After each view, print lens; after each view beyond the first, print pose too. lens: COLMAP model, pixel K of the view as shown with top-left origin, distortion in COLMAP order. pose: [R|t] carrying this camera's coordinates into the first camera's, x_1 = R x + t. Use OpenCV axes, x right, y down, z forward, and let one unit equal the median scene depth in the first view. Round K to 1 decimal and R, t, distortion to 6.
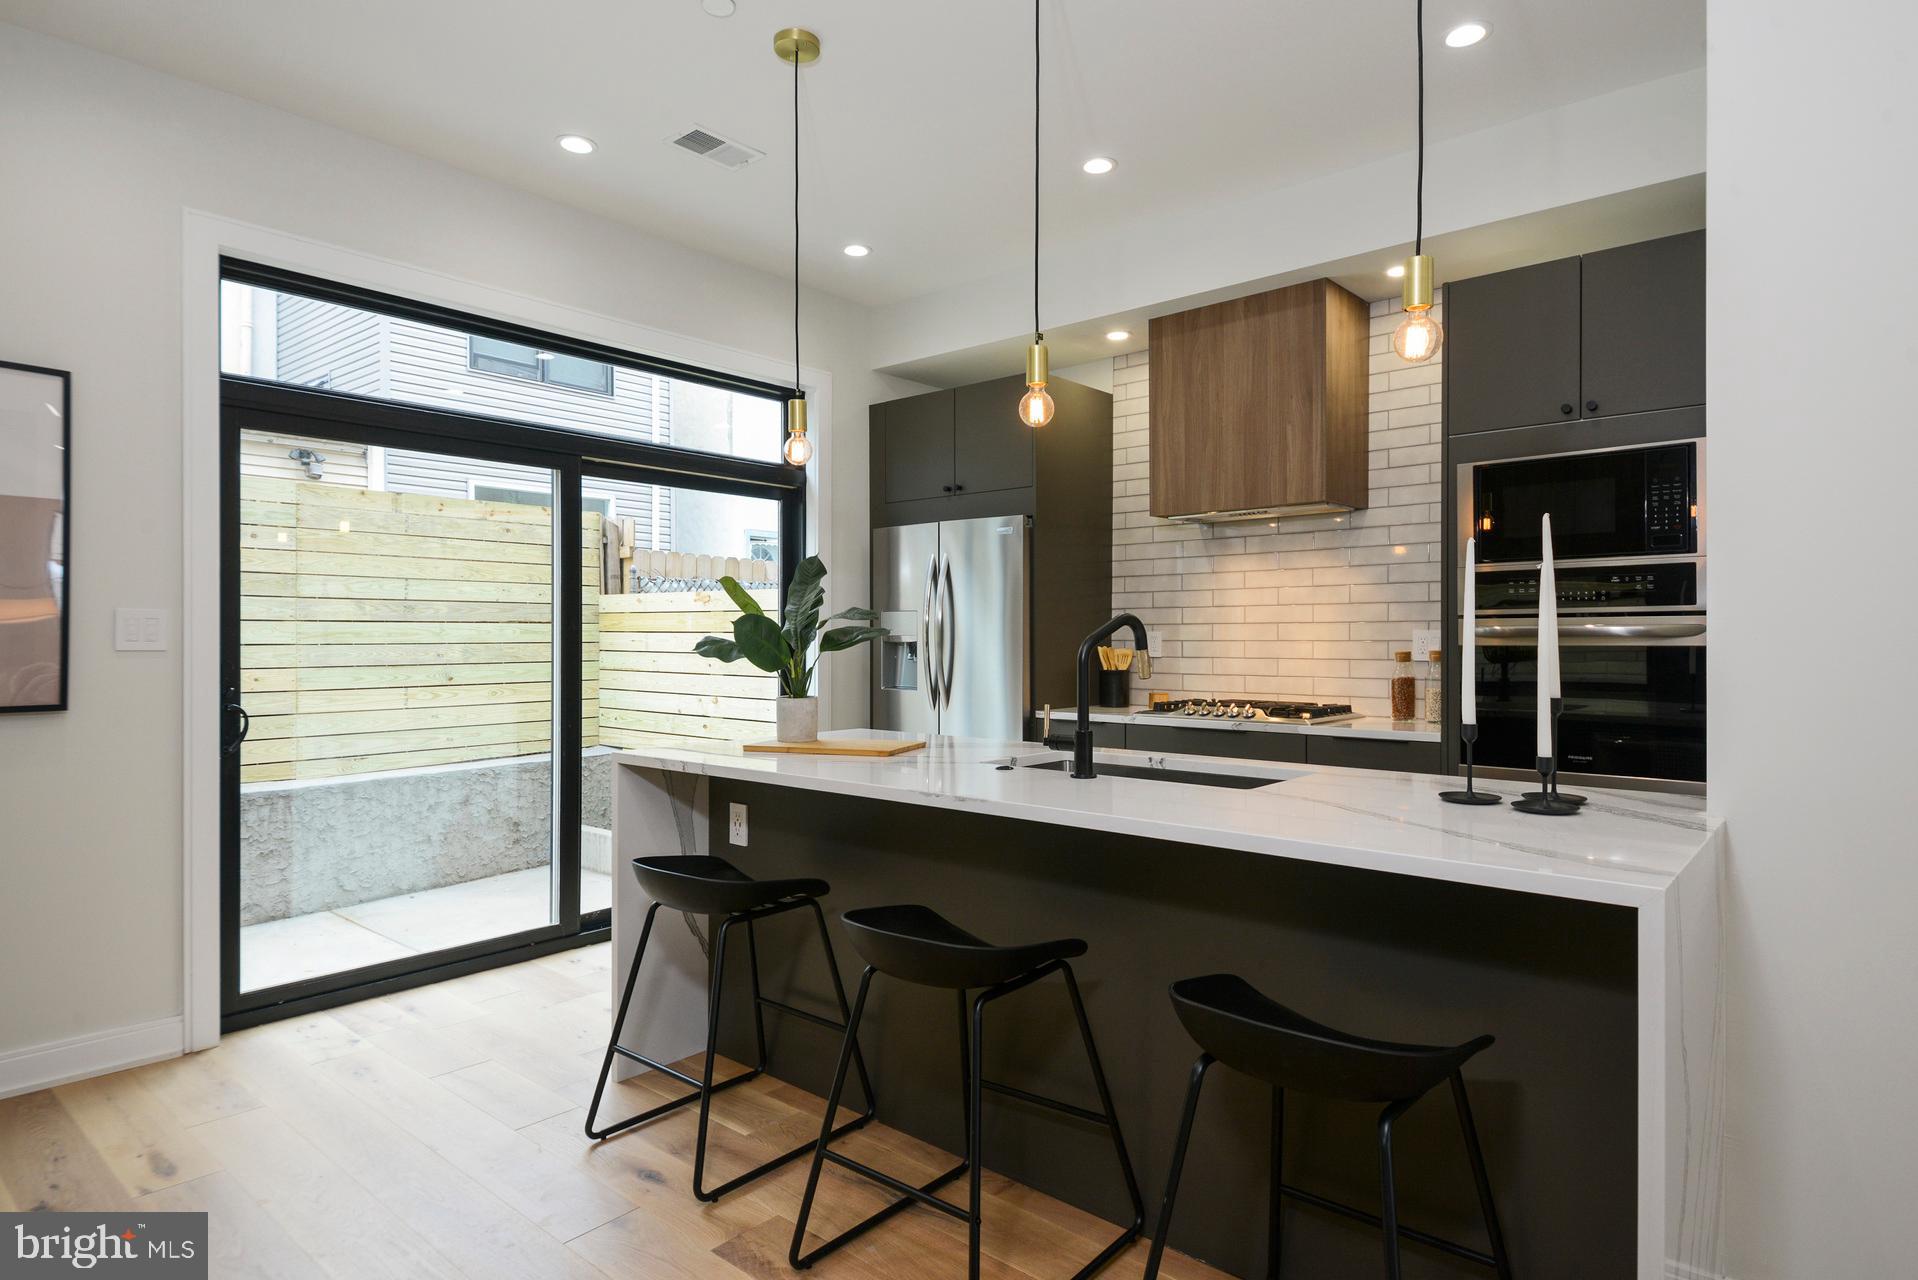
lens RADIAL K [[1018.5, 0, 936.7], [0, 1018.5, 635.7], [0, 0, 1]] dist [0.000614, -0.000078]
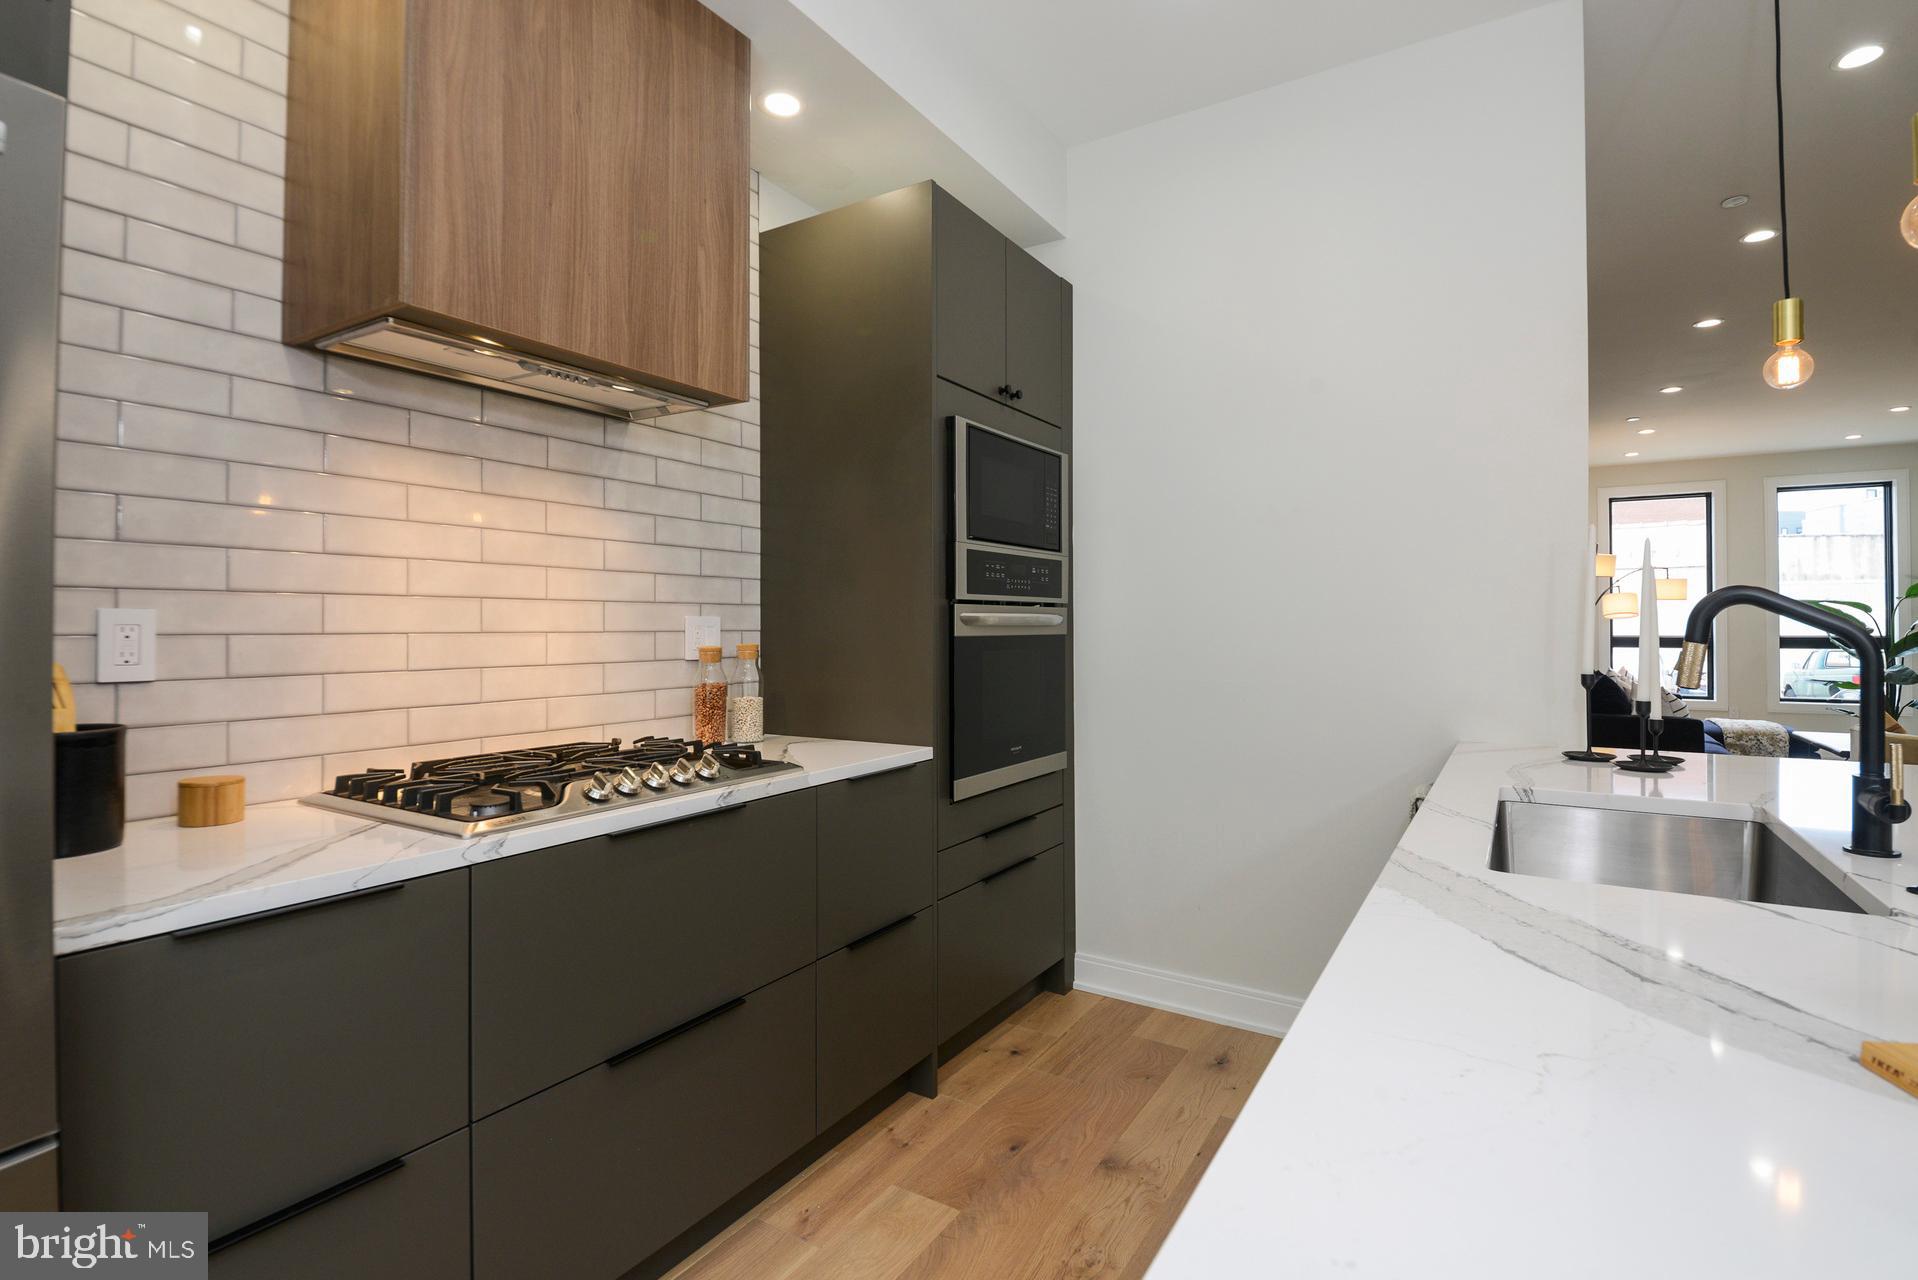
lens RADIAL K [[898.5, 0, 960.8], [0, 898.5, 624.6], [0, 0, 1]] dist [0.000275, -0.019886]
pose [[-0.181399, 0.004724, 0.983398, -0.157659], [-0.000556, 0.999988, -0.004907, 0.003154], [-0.983409, -0.001436, -0.181395, 0.896776]]
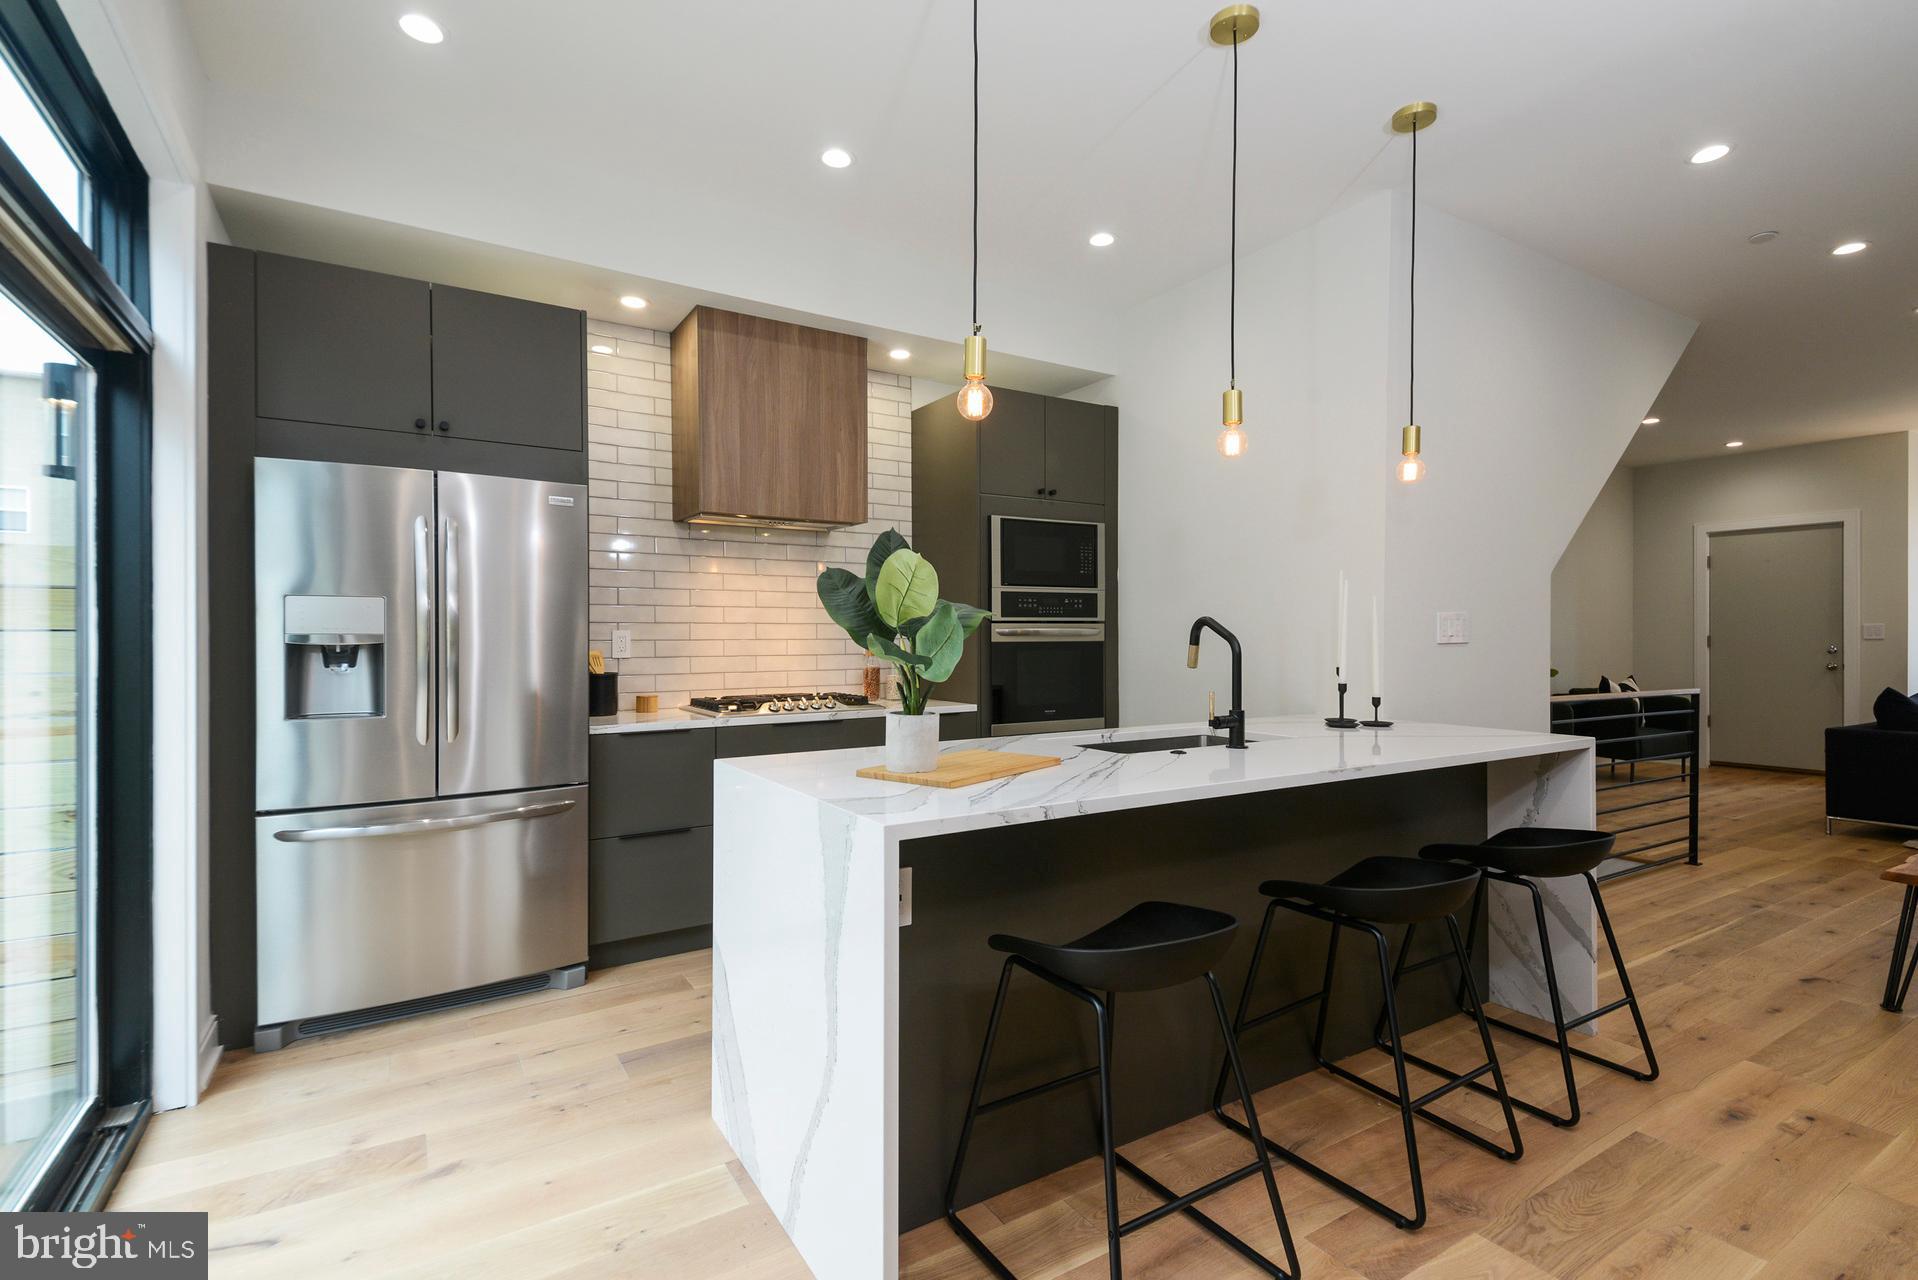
lens RADIAL K [[881.5, 0, 955.7], [0, 881.5, 639.4], [0, 0, 1]] dist [0.018696, -0.018755]
pose [[0.276601, -0.004490, 0.960975, -0.549145], [0.000157, 0.999989, 0.004627, 0.000317], [-0.960985, -0.001129, 0.276598, 0.562664]]
